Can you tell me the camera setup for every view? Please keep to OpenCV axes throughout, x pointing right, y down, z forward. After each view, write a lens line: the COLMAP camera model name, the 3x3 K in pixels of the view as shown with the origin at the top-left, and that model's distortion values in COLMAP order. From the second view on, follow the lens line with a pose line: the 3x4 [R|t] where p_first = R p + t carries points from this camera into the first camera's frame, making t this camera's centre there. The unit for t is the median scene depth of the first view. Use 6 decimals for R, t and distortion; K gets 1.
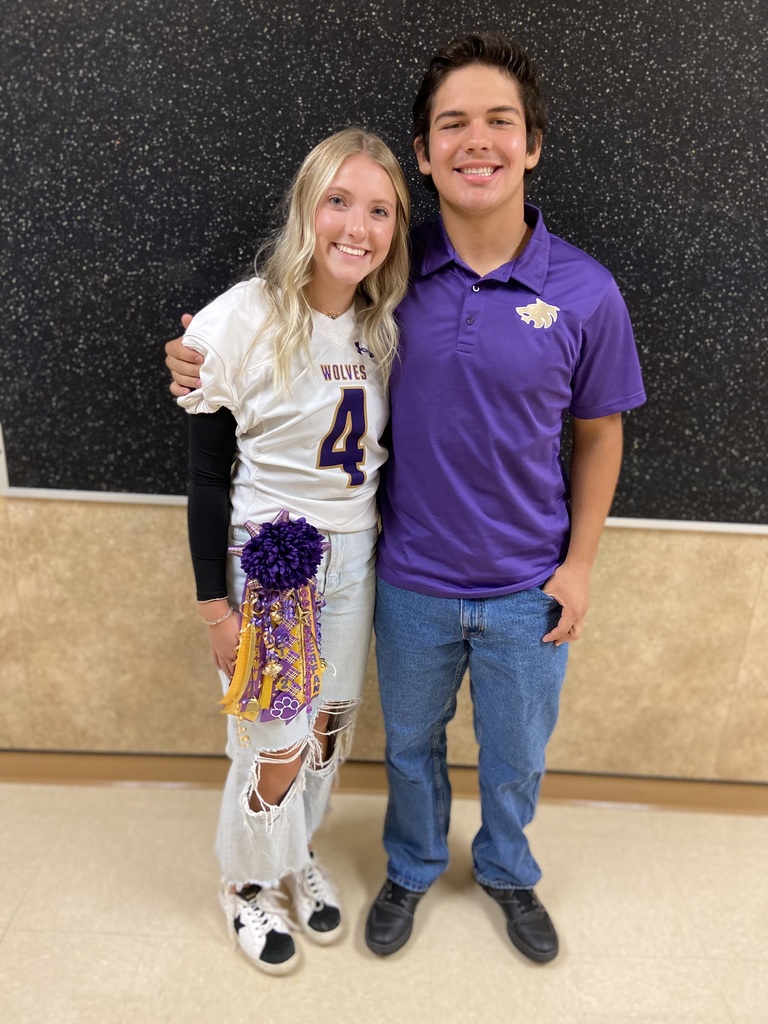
lens RADIAL K [[797.0, 0, 392.5], [0, 797.0, 508.2], [0, 0, 1]] dist [0.095520, -0.136014]
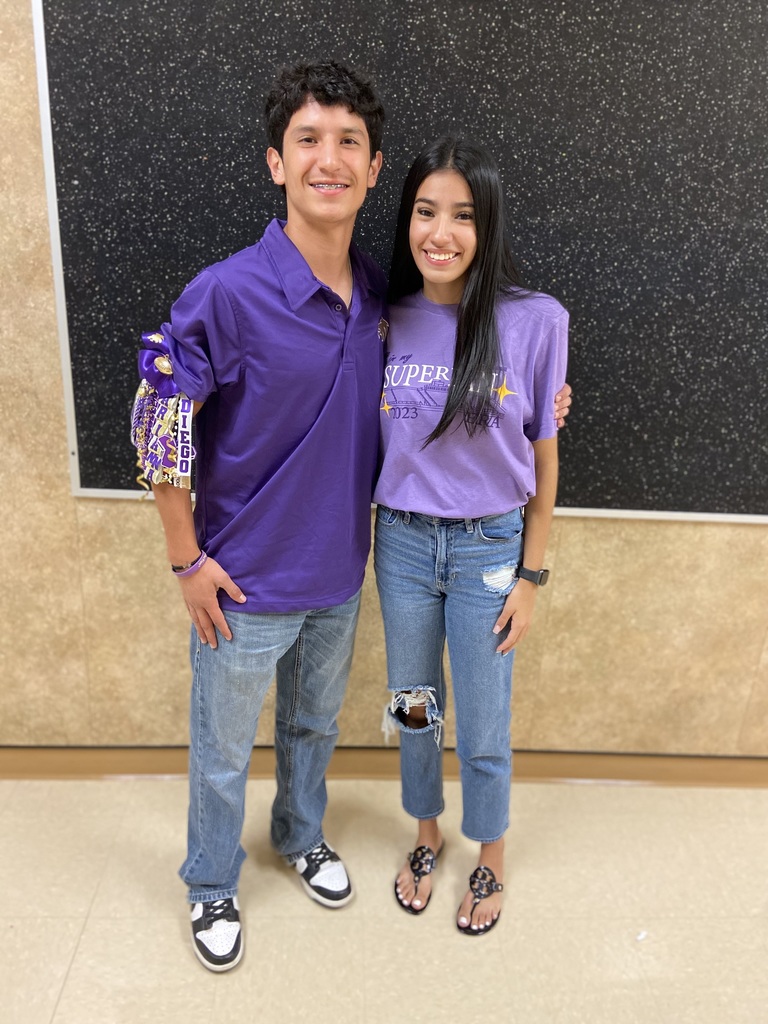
lens RADIAL K [[797.0, 0, 386.0], [0, 797.0, 508.7], [0, 0, 1]] dist [0.095520, -0.136014]
pose [[0.997993, -0.011084, 0.062353, -0.162991], [0.011695, 0.999887, -0.009450, 0.016264], [-0.062241, 0.010161, 0.998009, -0.056451]]
